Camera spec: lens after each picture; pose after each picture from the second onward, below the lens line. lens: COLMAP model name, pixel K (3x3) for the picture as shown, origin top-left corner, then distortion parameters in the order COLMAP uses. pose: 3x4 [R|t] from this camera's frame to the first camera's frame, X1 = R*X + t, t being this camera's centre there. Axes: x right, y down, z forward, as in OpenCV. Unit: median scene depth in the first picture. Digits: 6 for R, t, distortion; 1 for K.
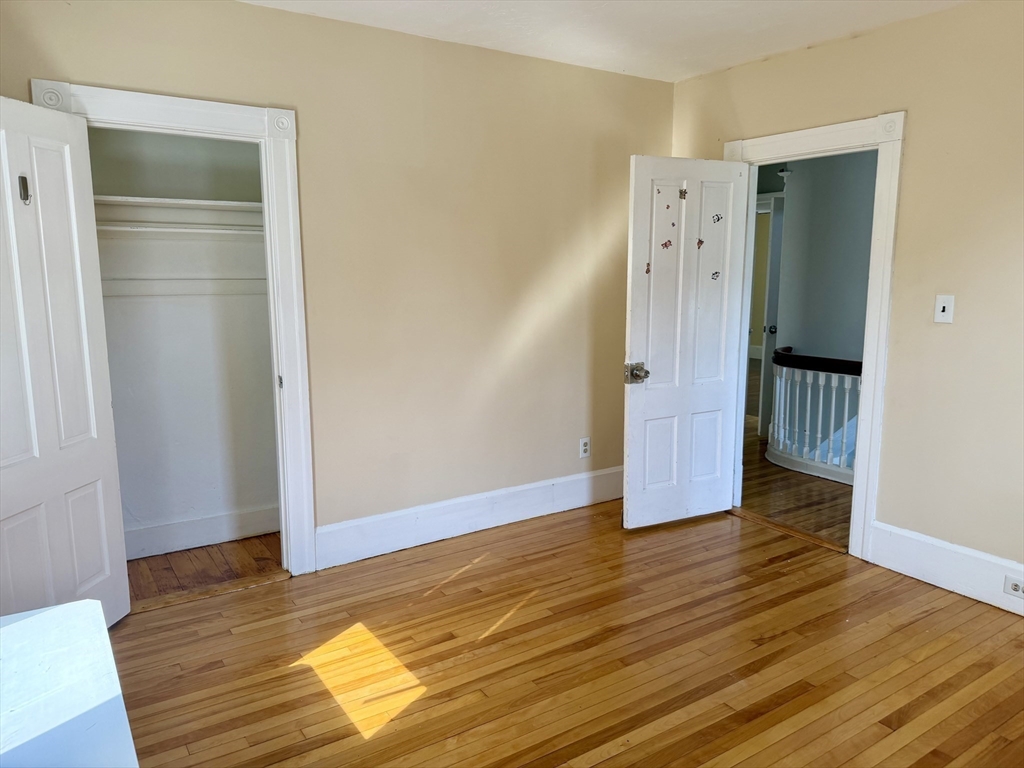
lens RADIAL K [[731.5, 0, 518.1], [0, 731.5, 374.7], [0, 0, 1]] dist [0.079590, -0.080584]
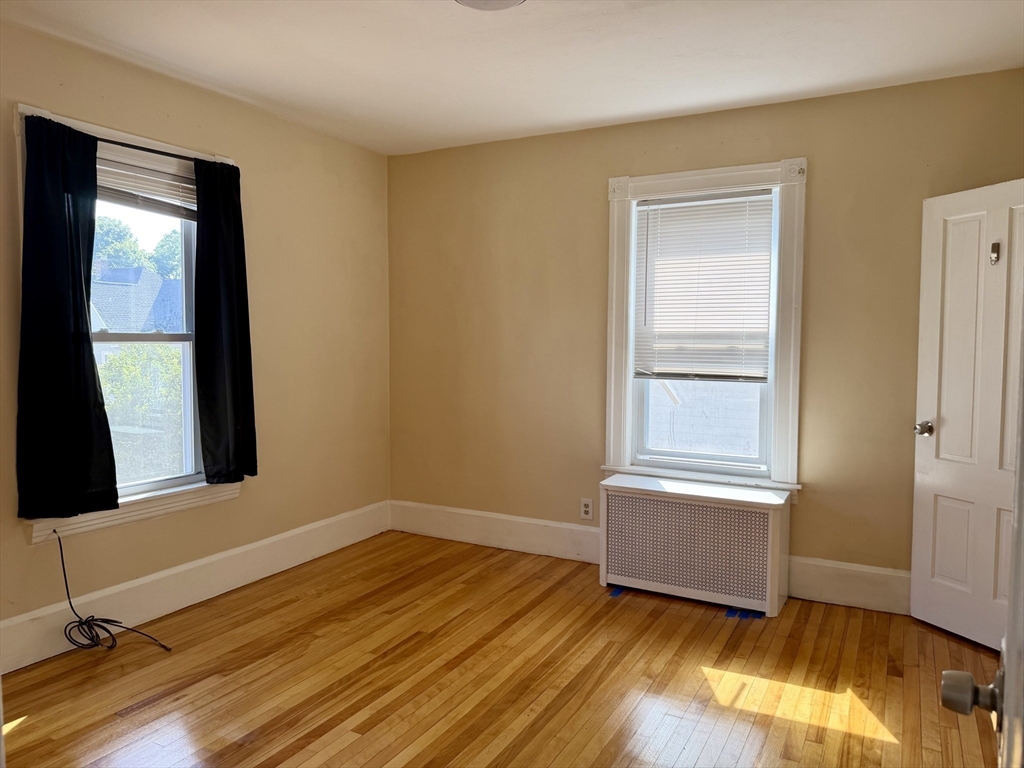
lens RADIAL K [[731.5, 0, 506.9], [0, 731.5, 381.1], [0, 0, 1]] dist [0.079590, -0.080584]
pose [[-0.890355, 0.023305, -0.454671, 0.481816], [-0.071930, 0.978945, 0.191032, -0.162093], [0.449550, 0.202791, -0.869932, 1.315483]]
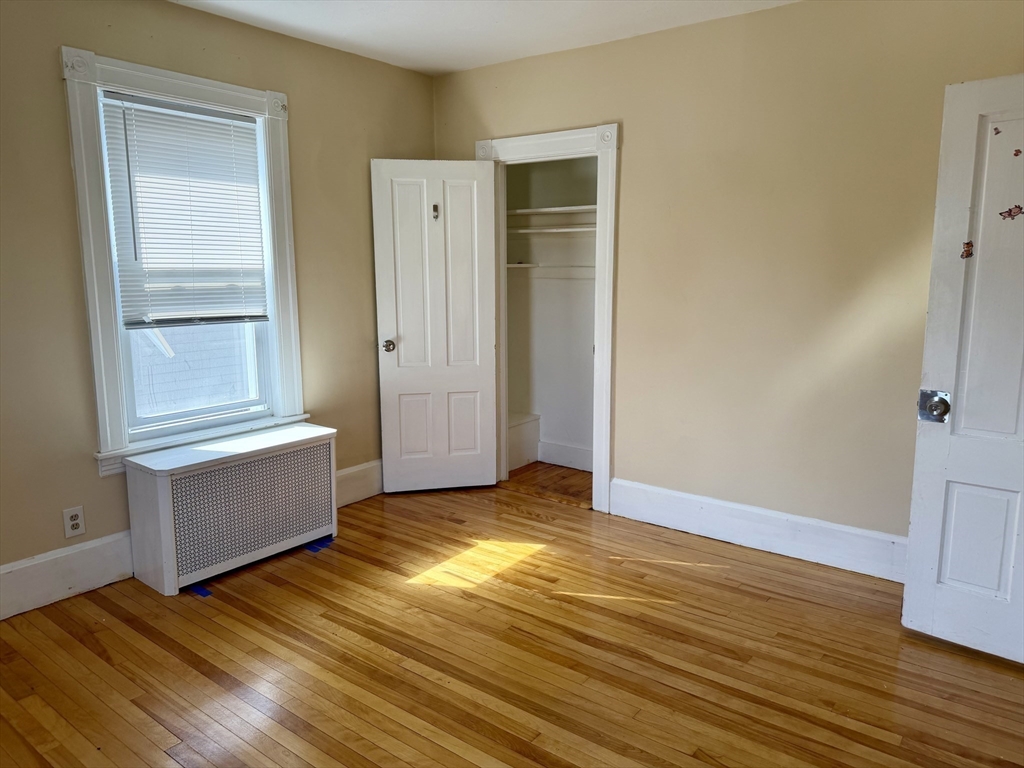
lens RADIAL K [[731.5, 0, 517.4], [0, 731.5, 377.8], [0, 0, 1]] dist [0.079590, -0.080584]
pose [[0.315844, 0.144856, -0.937688, 0.797848], [-0.140482, 0.984524, 0.104773, -0.054419], [0.938354, 0.098636, 0.331305, 0.481882]]
